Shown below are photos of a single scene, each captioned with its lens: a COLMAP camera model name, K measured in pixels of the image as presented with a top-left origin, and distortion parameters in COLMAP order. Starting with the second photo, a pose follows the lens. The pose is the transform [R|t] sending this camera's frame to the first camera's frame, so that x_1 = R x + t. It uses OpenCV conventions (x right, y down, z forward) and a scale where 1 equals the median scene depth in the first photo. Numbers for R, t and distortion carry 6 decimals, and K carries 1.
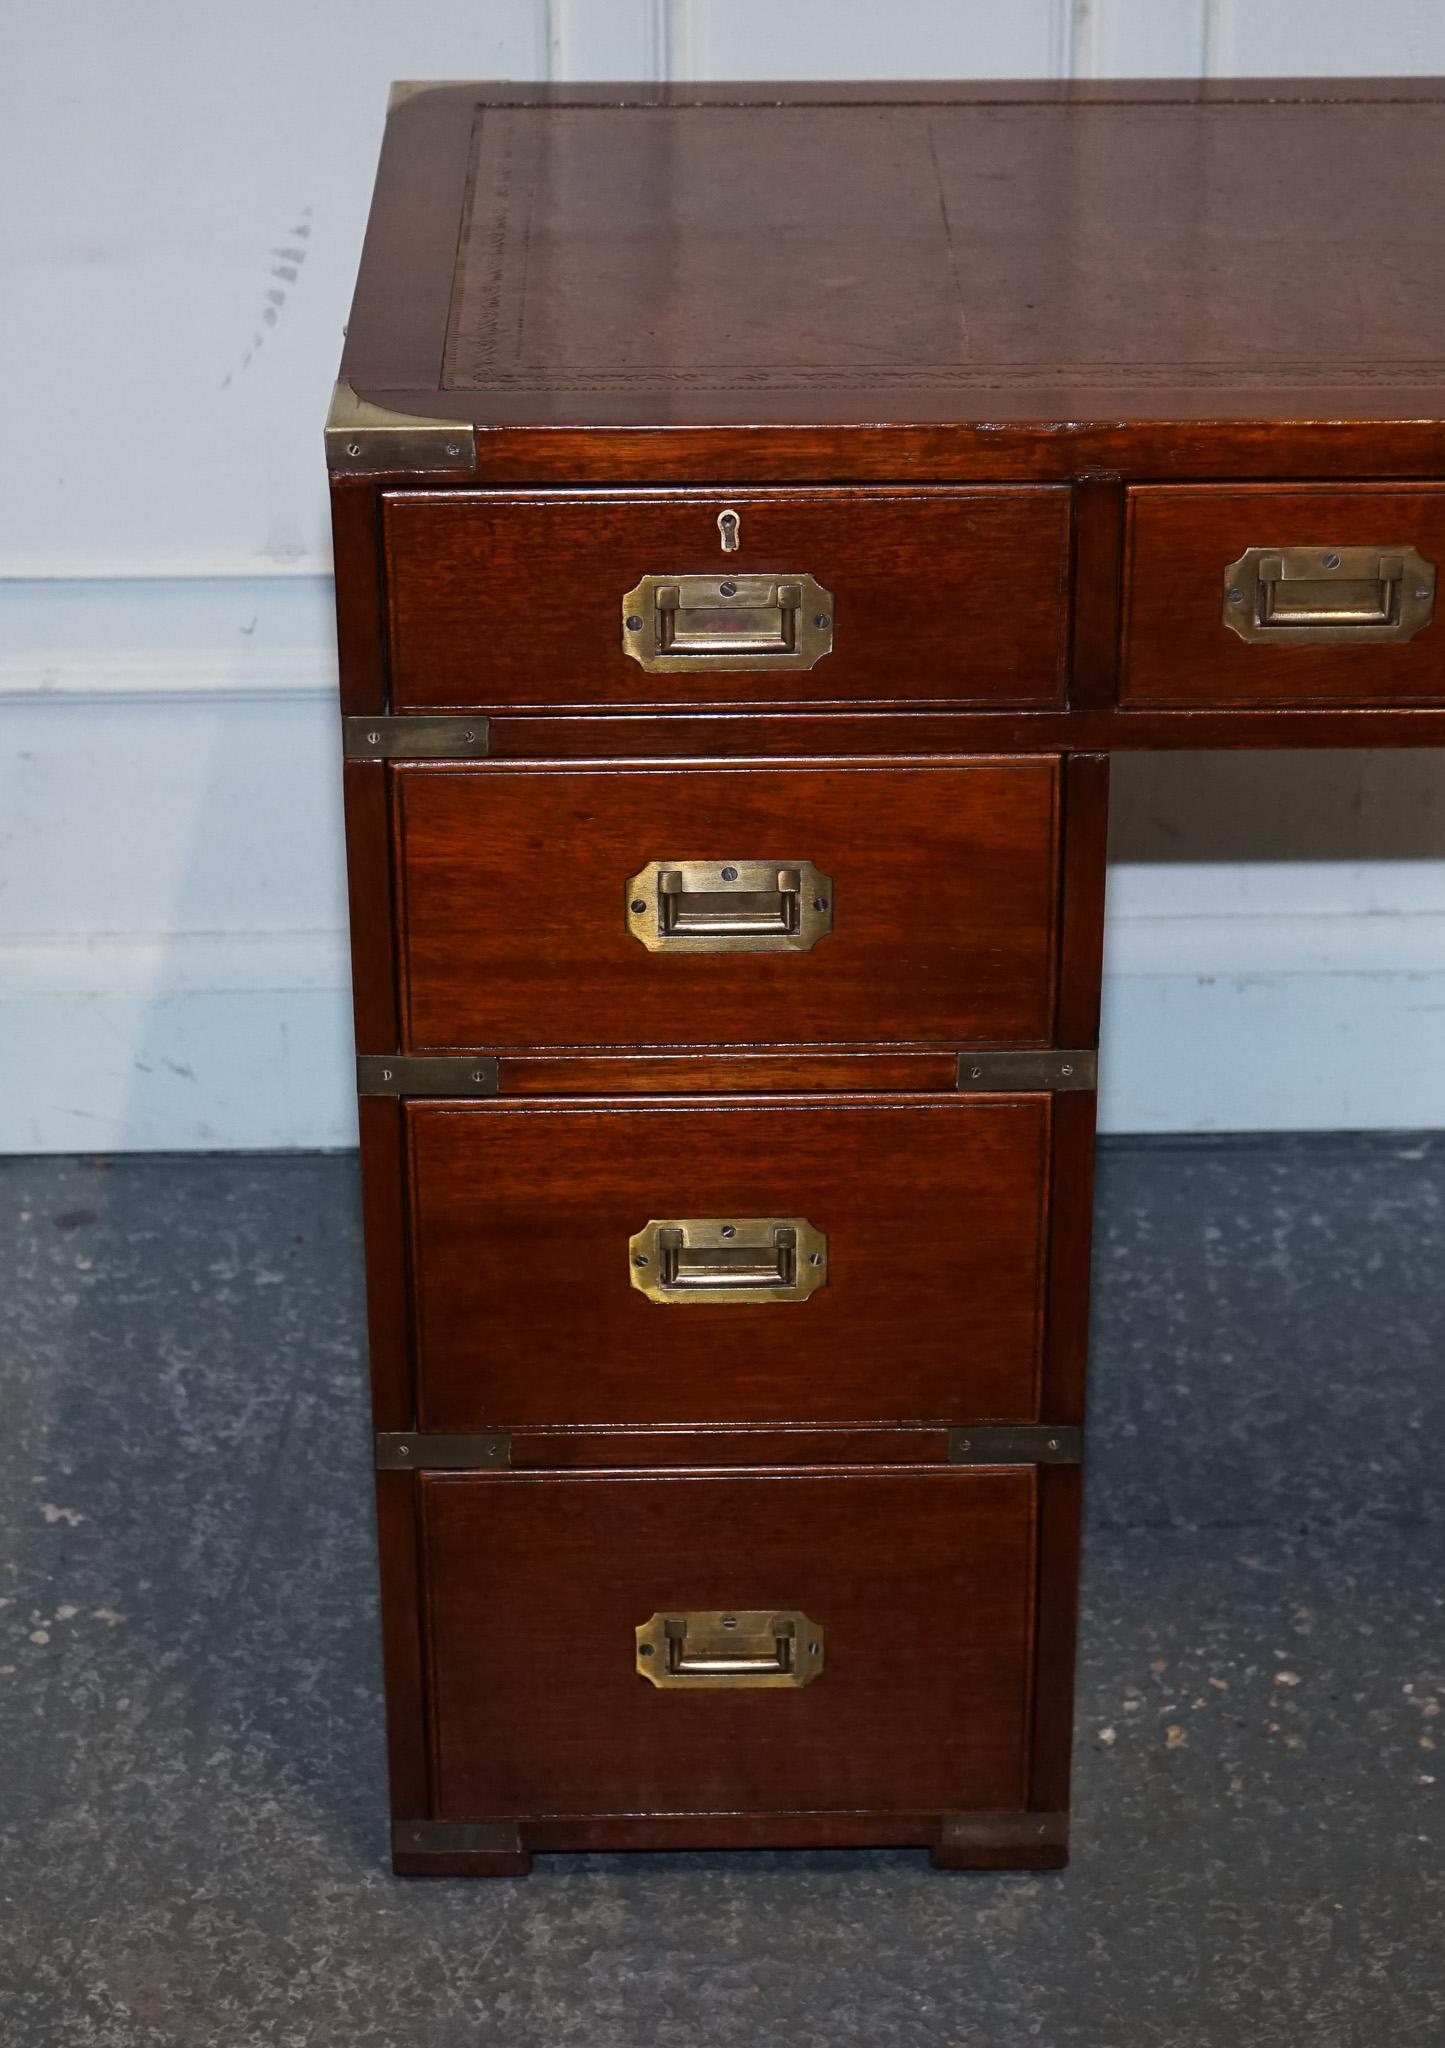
lens RADIAL K [[4515.2, 0, 797.6], [0, 4515.2, 998.9], [0, 0, 1]] dist [-0.018731, 0.000000]
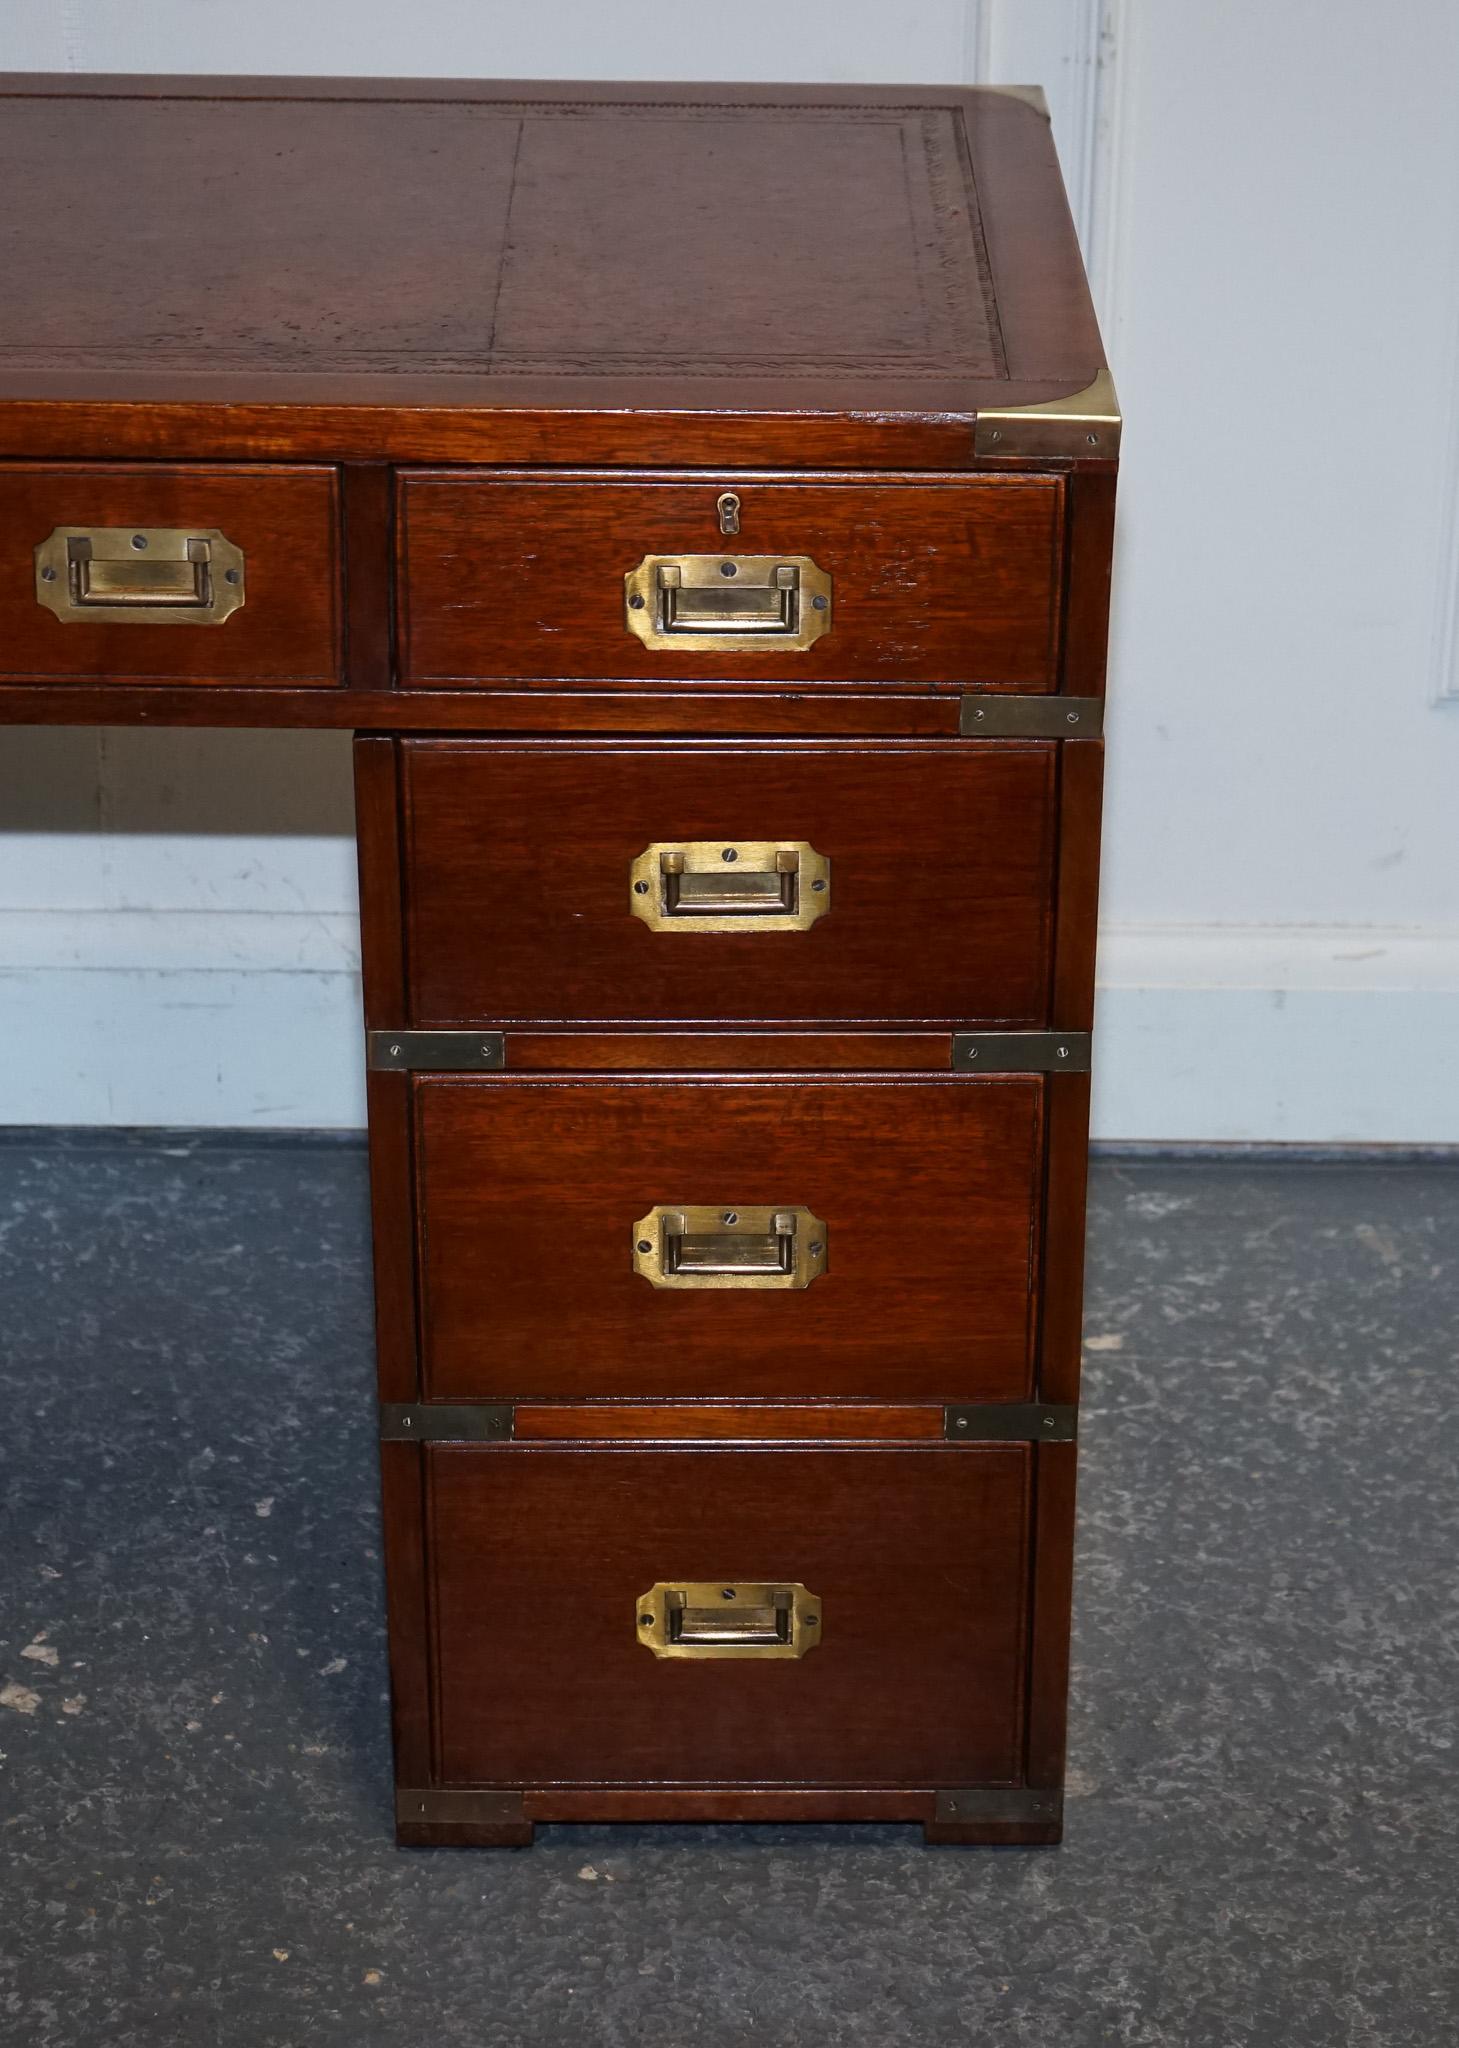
lens RADIAL K [[4586.7, 0, 730.8], [0, 4586.7, 987.3], [0, 0, 1]] dist [-0.018868, 0.000000]
pose [[0.999667, 0.020167, -0.016122, 0.343005], [-0.020379, 0.999707, -0.013068, 0.010831], [0.015854, 0.013392, 0.999785, -0.022717]]
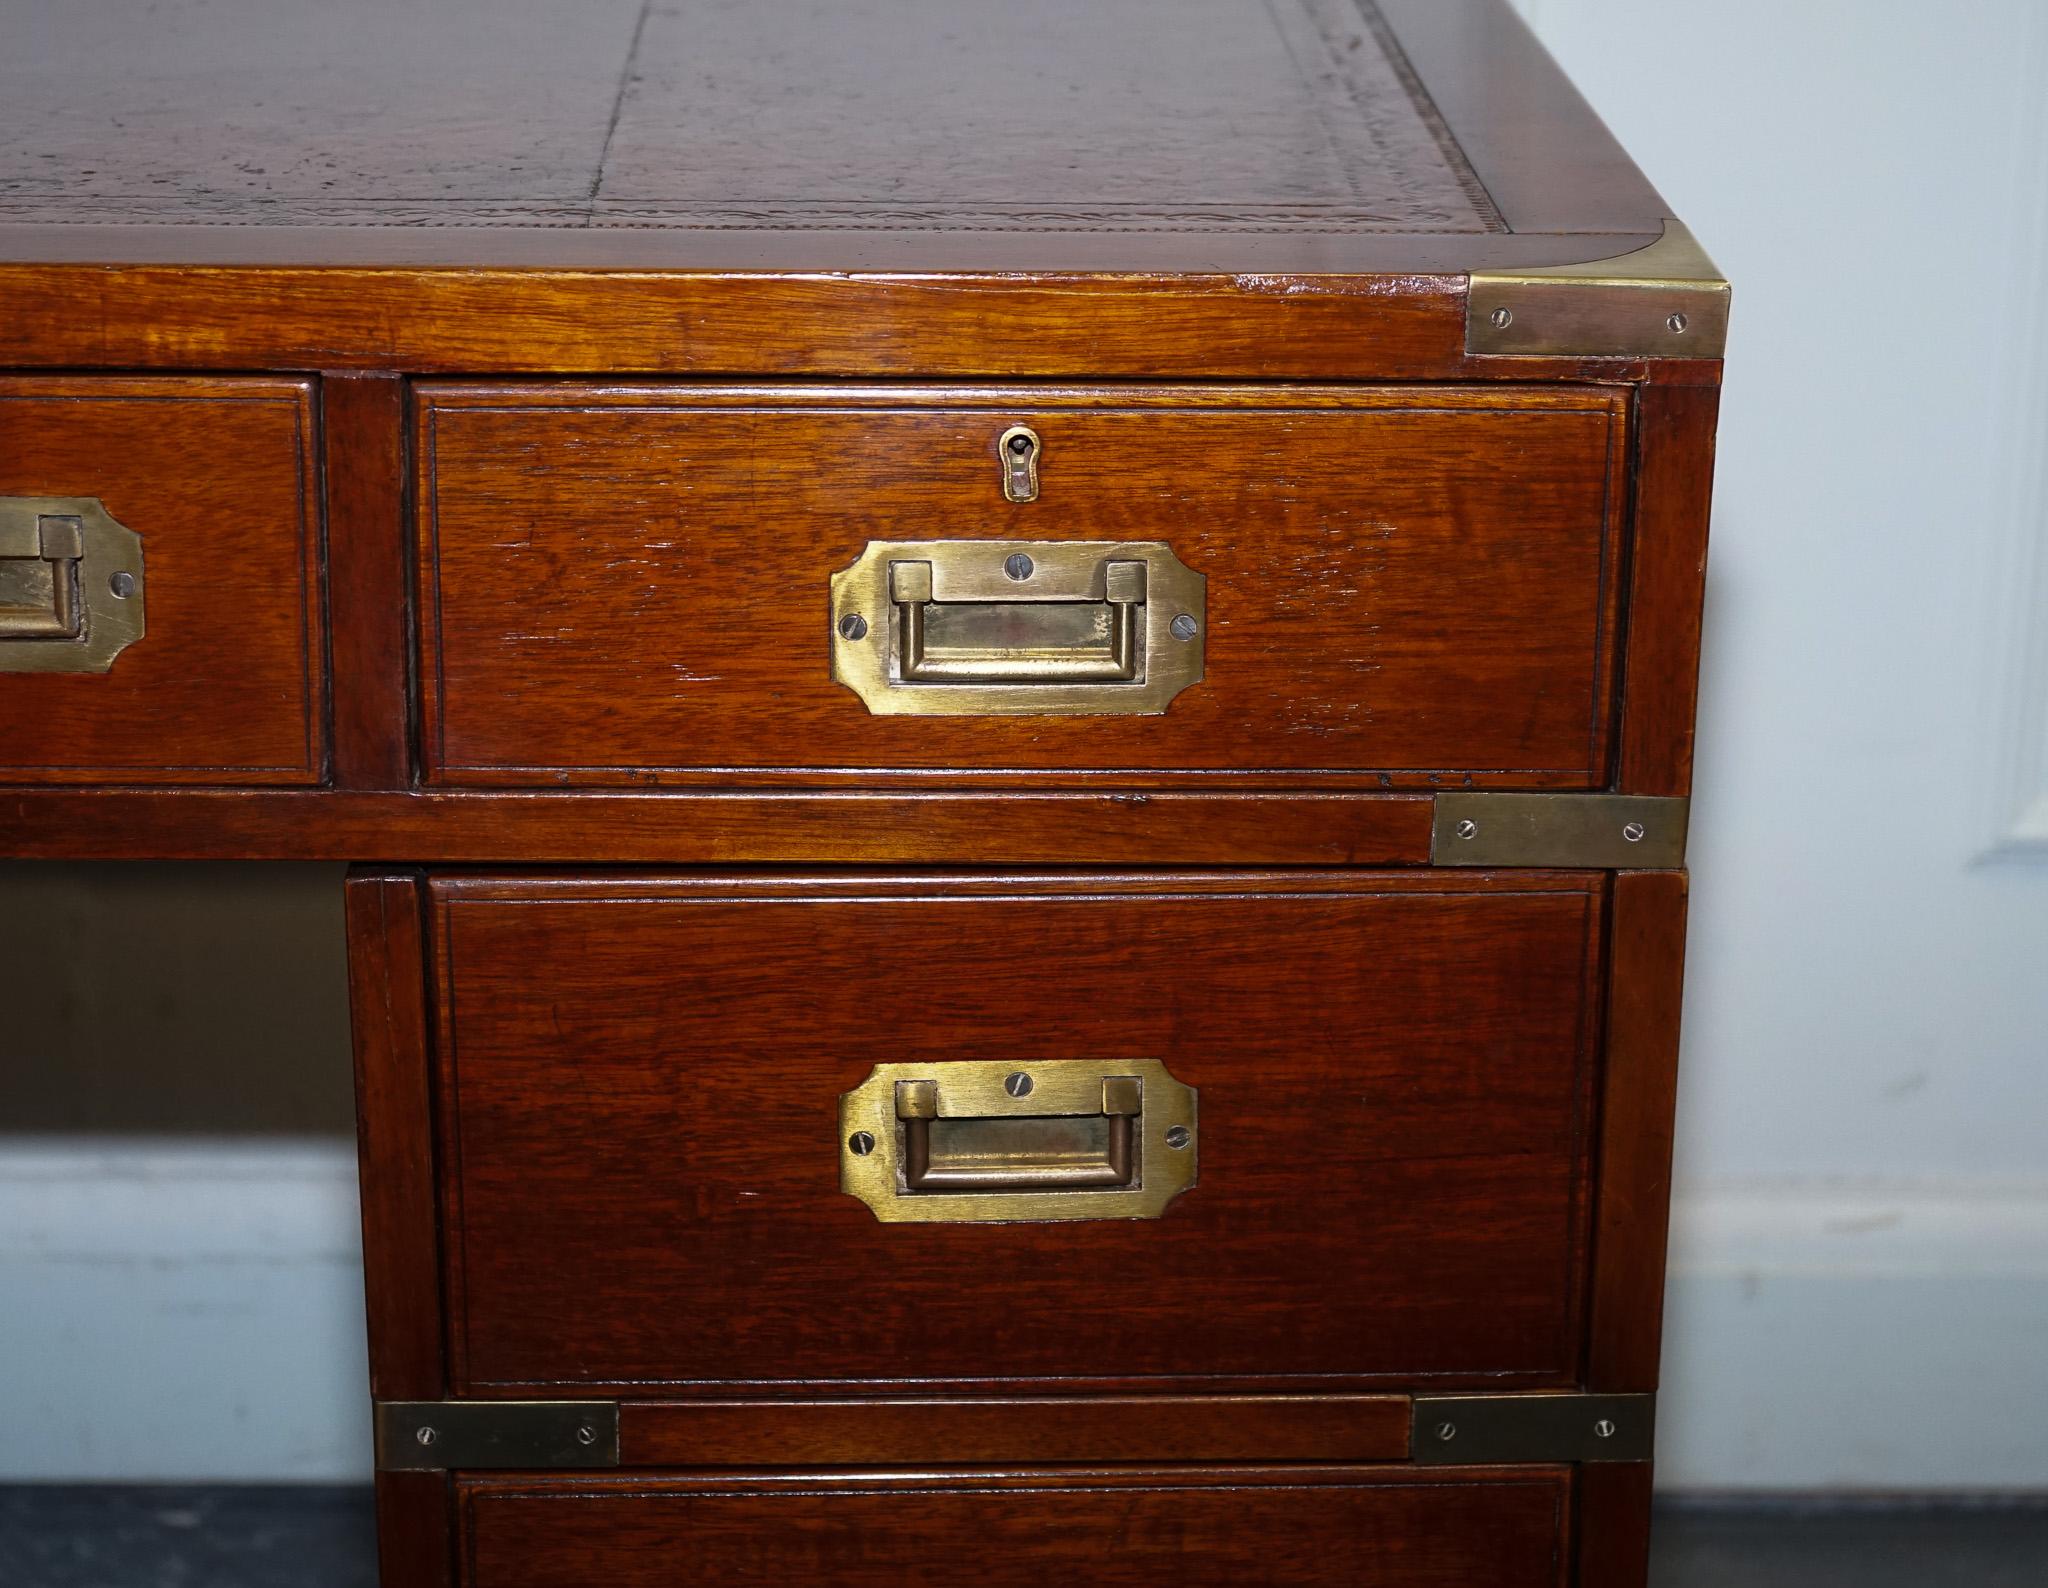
lens RADIAL K [[4341.8, 0, 932.3], [0, 4341.8, 673.3], [0, 0, 1]] dist [-0.026251, 0.000000]
pose [[0.999881, 0.011456, -0.010289, 0.322926], [-0.012765, 0.990386, -0.137742, -0.005470], [0.008612, 0.137857, 0.990415, 0.390857]]
